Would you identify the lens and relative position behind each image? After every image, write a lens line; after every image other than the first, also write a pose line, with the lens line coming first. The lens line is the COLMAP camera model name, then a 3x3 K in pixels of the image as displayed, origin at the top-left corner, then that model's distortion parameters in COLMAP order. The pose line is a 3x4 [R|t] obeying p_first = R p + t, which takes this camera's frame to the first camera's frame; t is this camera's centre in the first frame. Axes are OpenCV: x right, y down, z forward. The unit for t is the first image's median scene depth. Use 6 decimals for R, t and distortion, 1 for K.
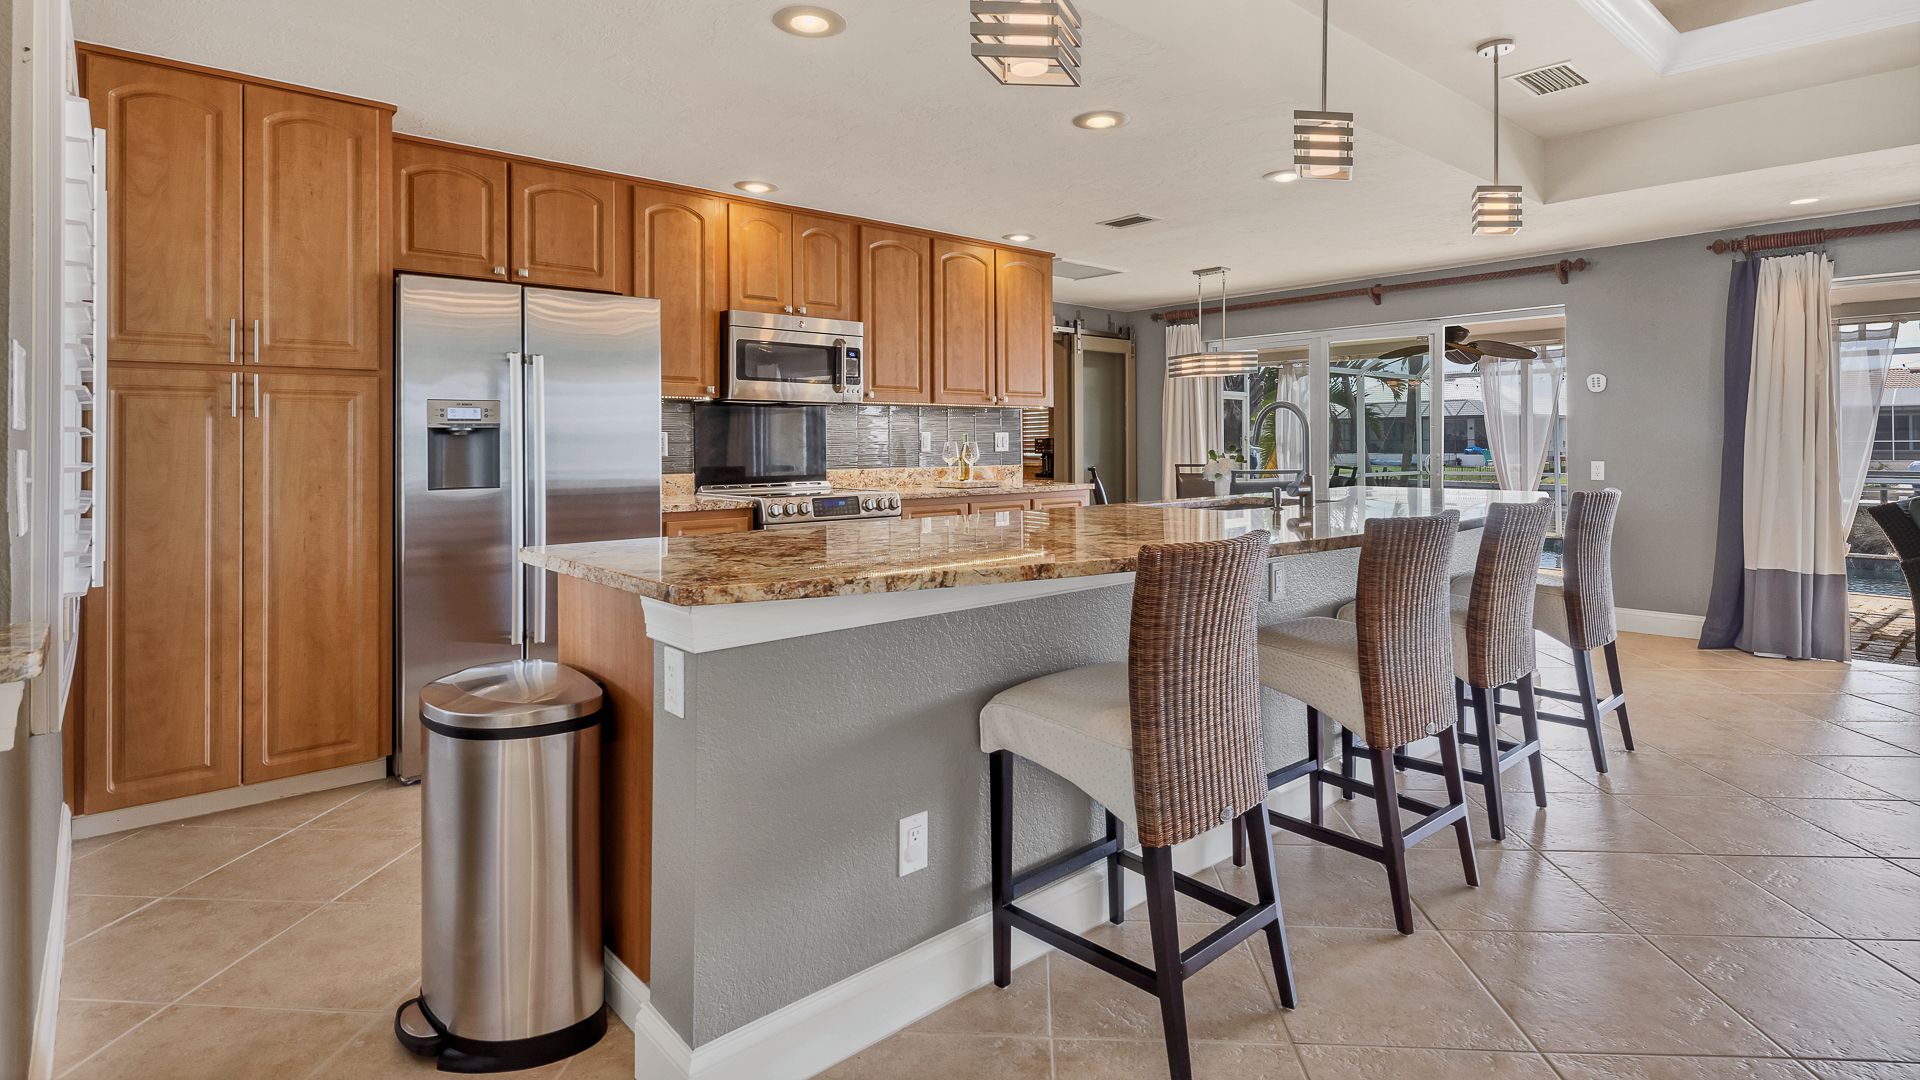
lens RADIAL K [[952.6, 0, 961.8], [0, 952.6, 444.4], [0, 0, 1]] dist [-0.001128, -0.000043]
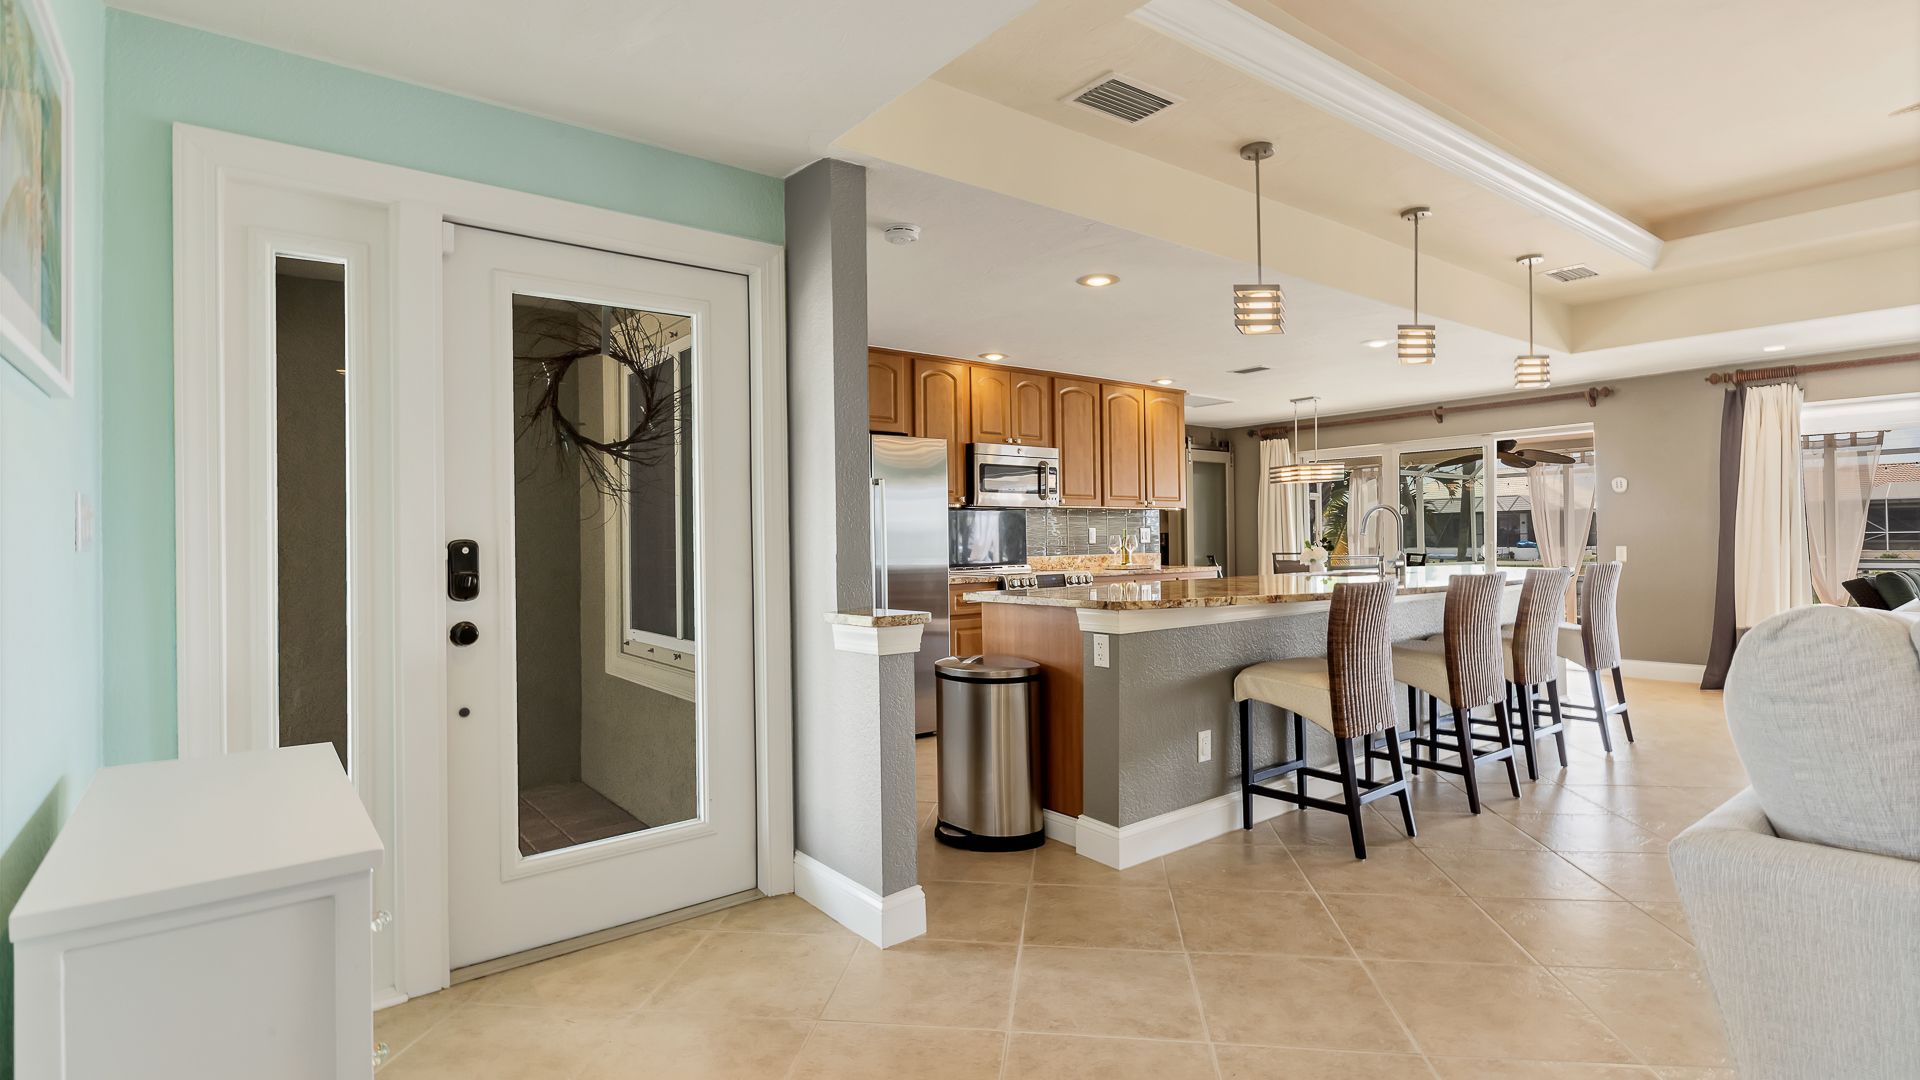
lens RADIAL K [[922.5, 0, 960.0], [0, 922.5, 540.0], [0, 0, 1]] dist [0.001069, -0.000376]
pose [[0.998269, -0.008823, -0.058145, -0.175533], [0.008607, 0.999955, -0.003970, 0.008081], [0.058177, 0.003463, 0.998300, -0.348101]]
